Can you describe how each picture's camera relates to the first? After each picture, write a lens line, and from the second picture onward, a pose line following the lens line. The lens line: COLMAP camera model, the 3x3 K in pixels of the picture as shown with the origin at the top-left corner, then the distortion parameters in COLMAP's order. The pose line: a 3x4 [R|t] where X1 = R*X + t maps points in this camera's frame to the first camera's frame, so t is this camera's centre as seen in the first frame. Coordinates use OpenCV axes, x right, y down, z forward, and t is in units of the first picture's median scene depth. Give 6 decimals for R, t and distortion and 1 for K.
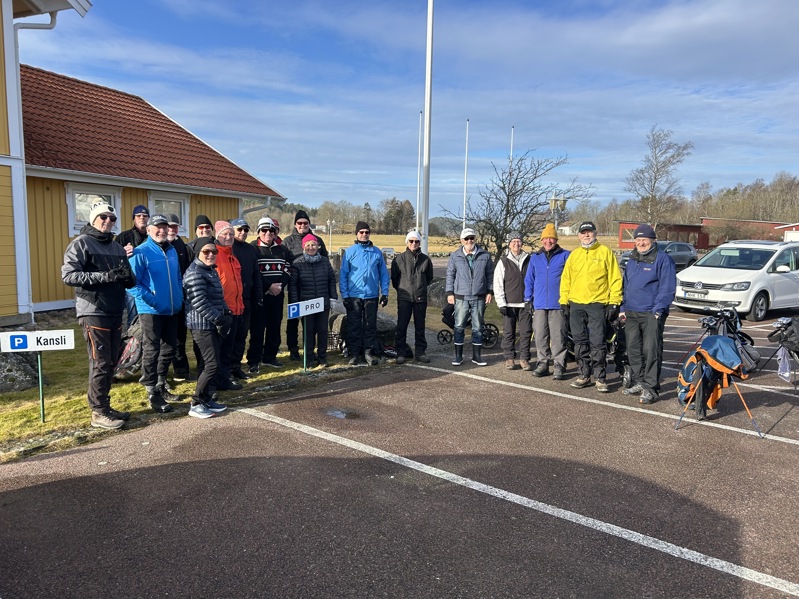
lens RADIAL K [[597.9, 0, 402.7], [0, 597.9, 307.6], [0, 0, 1]] dist [0.029945, -0.021613]
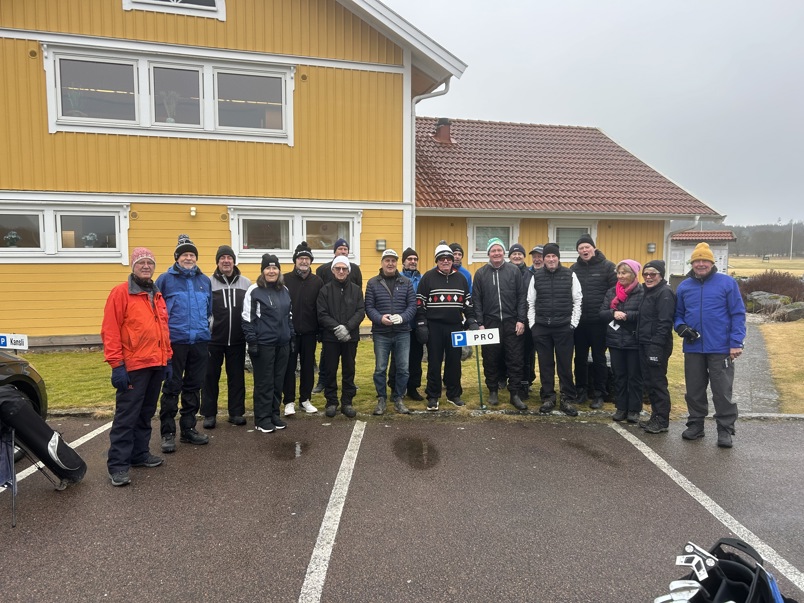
lens RADIAL K [[601.7, 0, 406.7], [0, 601.7, 304.2], [0, 0, 1]] dist [0.029945, -0.021613]
pose [[0.629008, 0.043879, -0.776160, 0.506427], [-0.081418, 0.996633, -0.009638, -0.034267], [0.773124, 0.069256, 0.630463, 0.309464]]
